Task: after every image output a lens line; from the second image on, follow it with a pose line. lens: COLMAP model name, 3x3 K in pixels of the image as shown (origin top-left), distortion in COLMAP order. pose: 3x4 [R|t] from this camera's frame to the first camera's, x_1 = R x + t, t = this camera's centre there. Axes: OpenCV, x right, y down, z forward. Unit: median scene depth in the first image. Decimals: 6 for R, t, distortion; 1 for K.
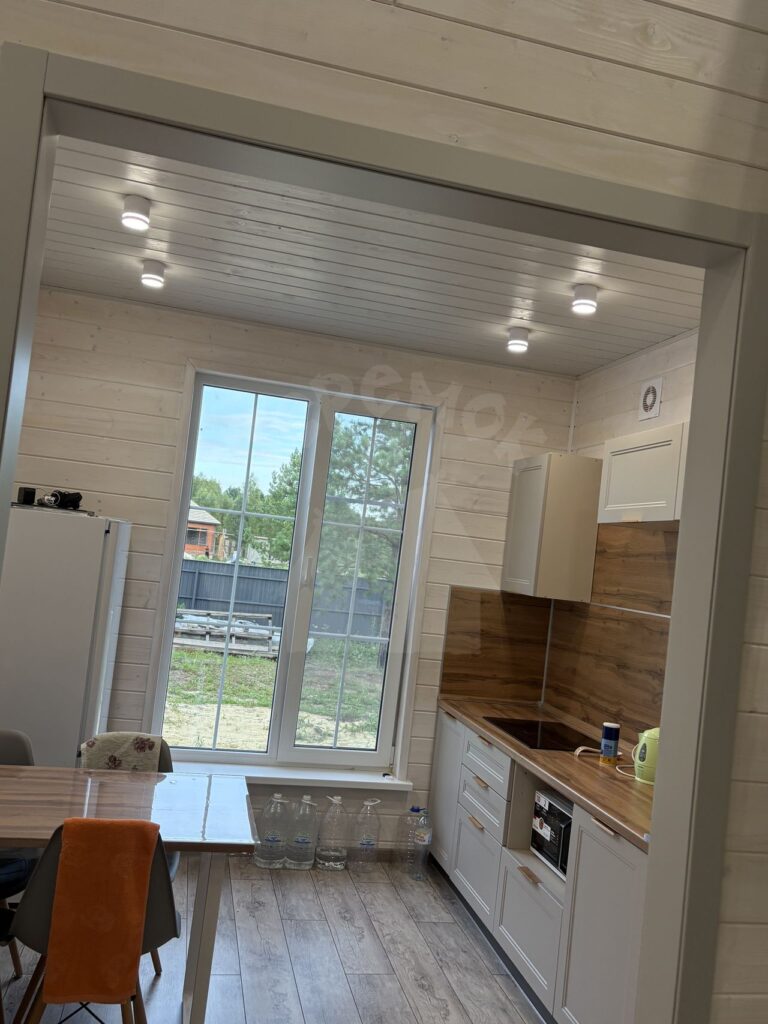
lens RADIAL K [[846.7, 0, 384.0], [0, 846.7, 512.0], [0, 0, 1]] dist [-0.008384, -0.007834]
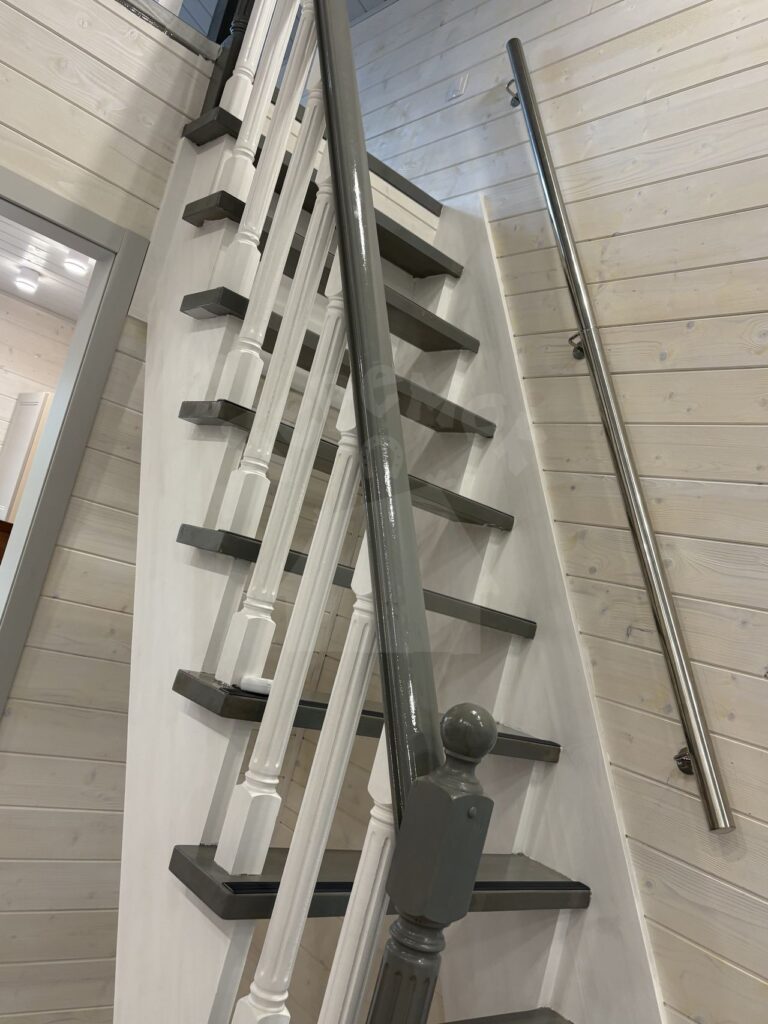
lens RADIAL K [[866.4, 0, 384.0], [0, 866.4, 512.0], [0, 0, 1]] dist [0.008651, 0.000033]
pose [[0.880404, 0.167828, 0.443534, 0.145758], [-0.184356, 0.982842, -0.005954, 0.009440], [-0.436923, -0.076526, 0.896238, -0.241655]]
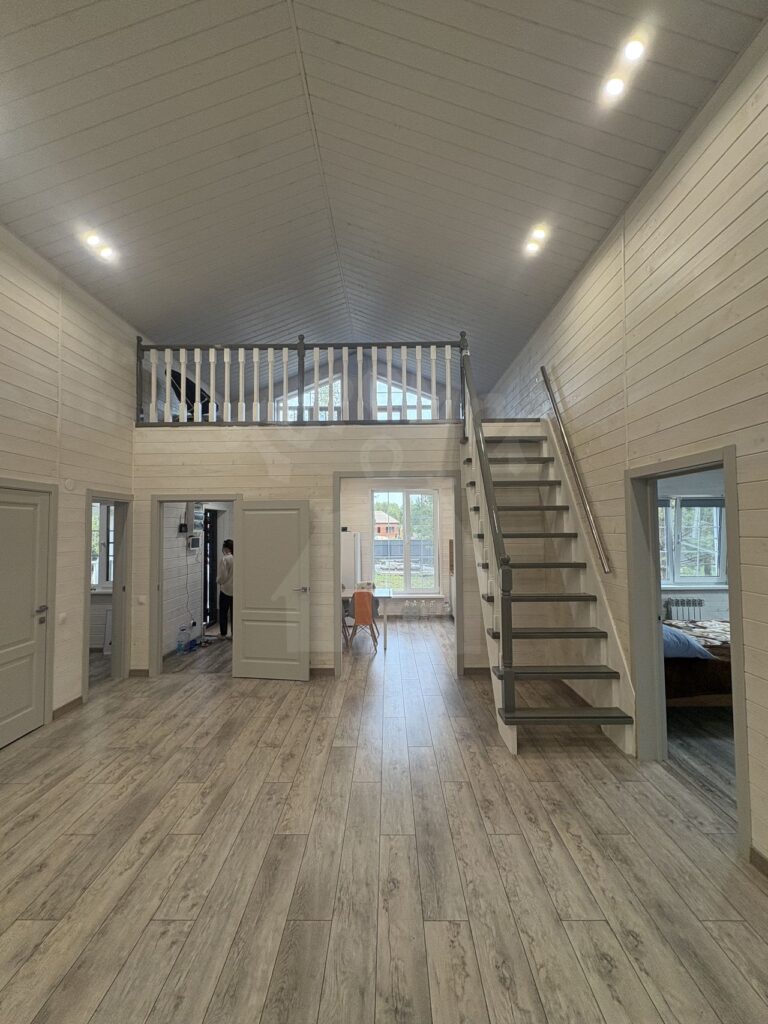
lens RADIAL K [[406.8, 0, 383.3], [0, 406.8, 513.3], [0, 0, 1]] dist [0.001434, 0.000052]
pose [[0.964280, -0.128340, -0.231715, 0.315944], [0.129181, 0.991553, -0.011605, -0.050102], [0.231247, -0.018742, 0.972714, -1.003532]]
